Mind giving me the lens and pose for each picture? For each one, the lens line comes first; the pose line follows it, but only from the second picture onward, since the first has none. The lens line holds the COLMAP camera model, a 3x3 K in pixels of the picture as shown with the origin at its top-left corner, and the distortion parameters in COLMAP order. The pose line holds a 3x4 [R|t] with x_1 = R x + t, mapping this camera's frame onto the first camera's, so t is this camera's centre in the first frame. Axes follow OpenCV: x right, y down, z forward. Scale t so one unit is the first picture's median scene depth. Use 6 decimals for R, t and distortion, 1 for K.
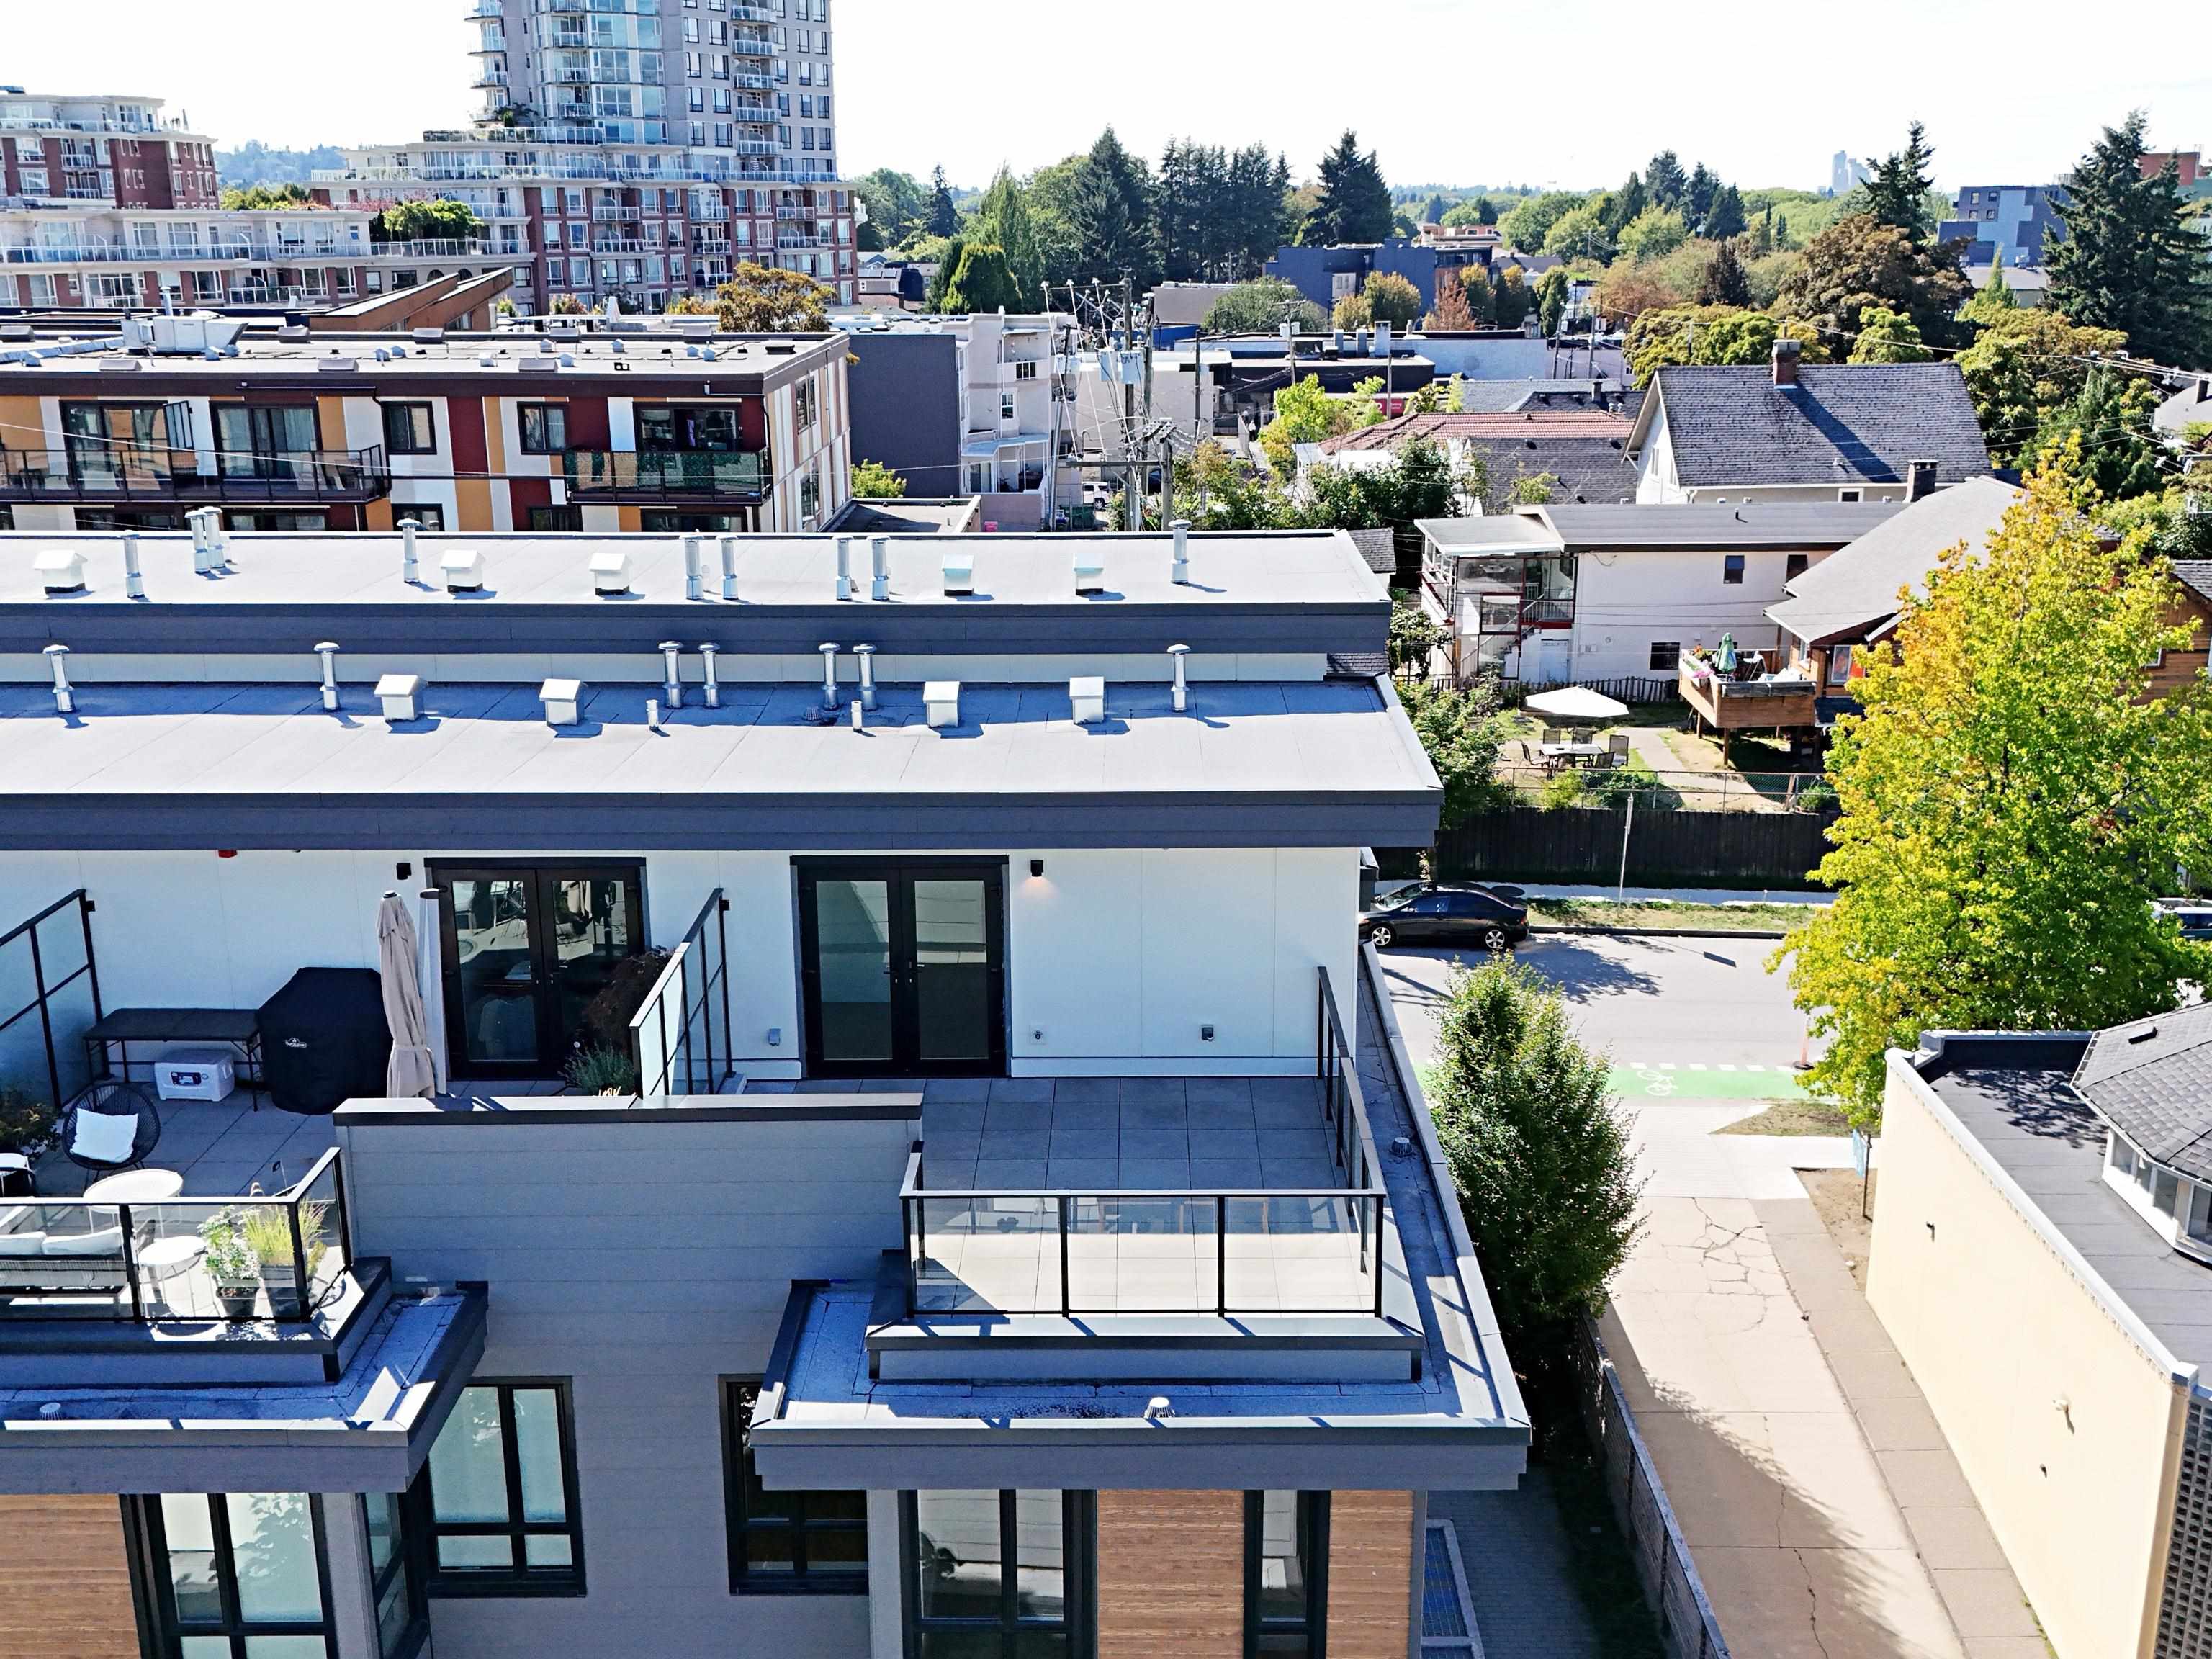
lens RADIAL K [[2174.7, 0, 1108.4], [0, 2174.7, 816.2], [0, 0, 1]] dist [0.024988, 0.000000]
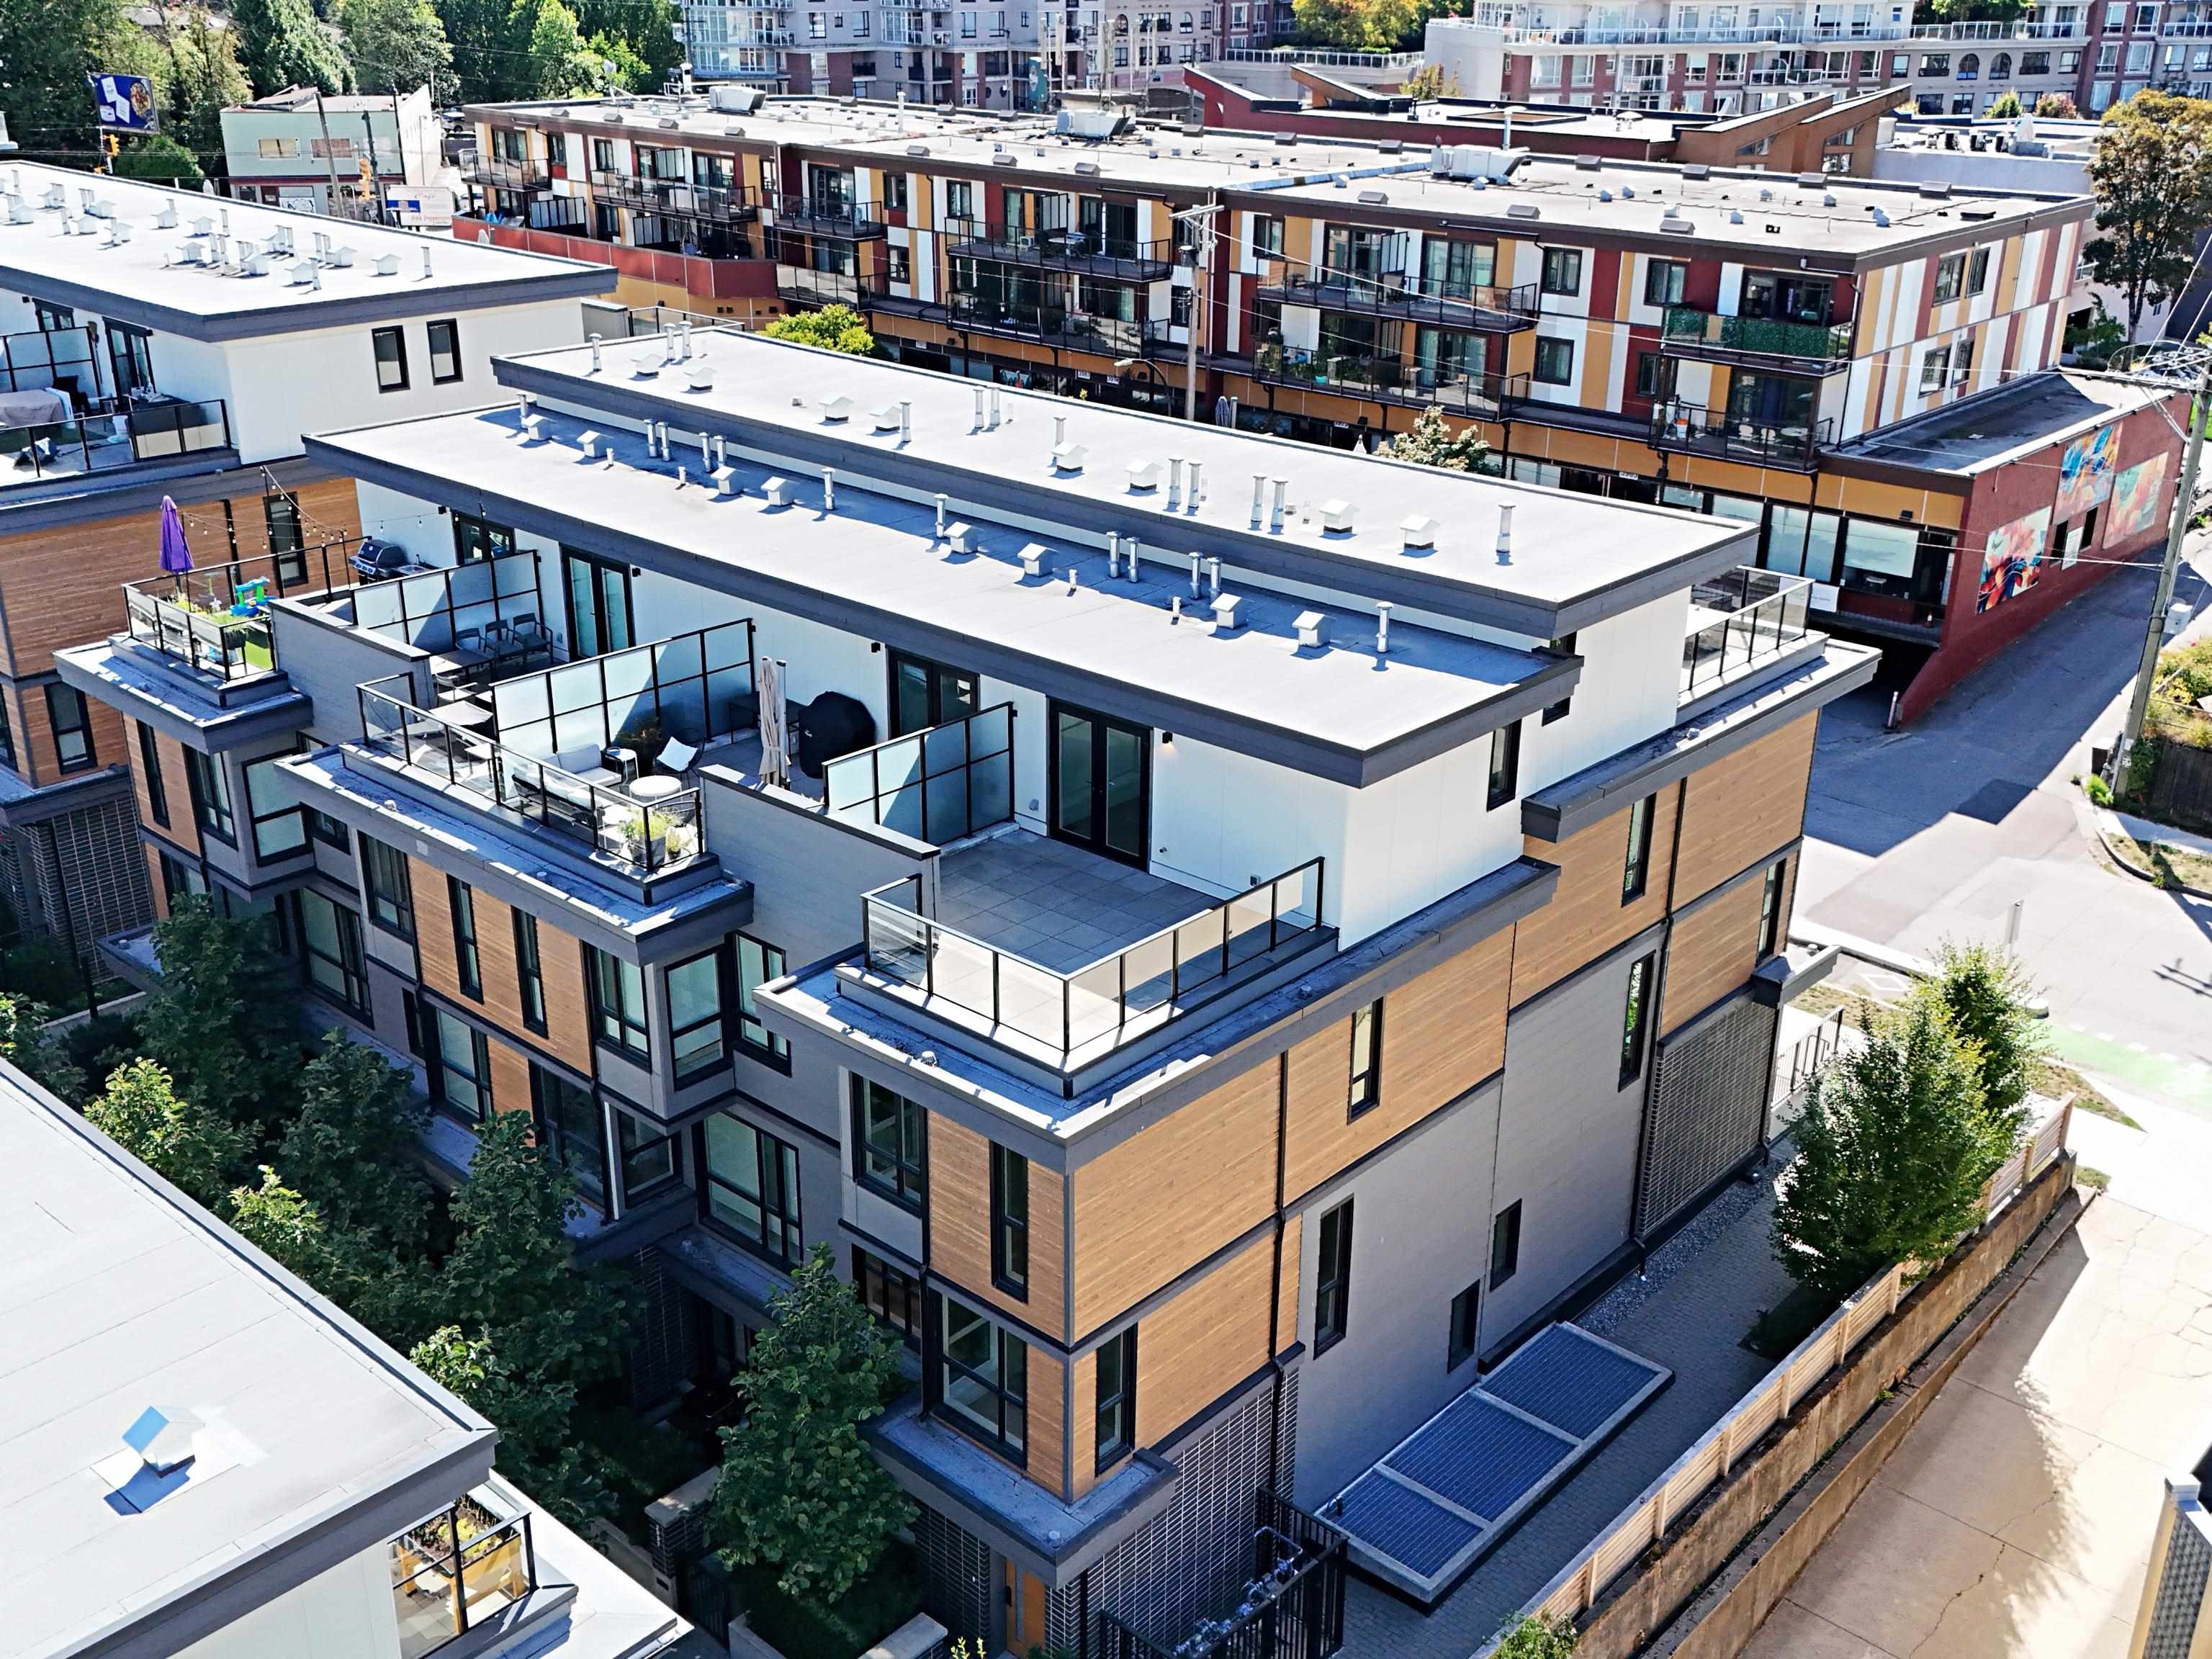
lens RADIAL K [[2174.7, 0, 1107.2], [0, 2174.7, 834.7], [0, 0, 1]] dist [0.024988, 0.000000]
pose [[0.737934, 0.265891, -0.620286, 0.298104], [-0.187883, 0.963720, 0.189588, -0.063161], [0.648192, -0.023362, 0.761119, -0.046706]]
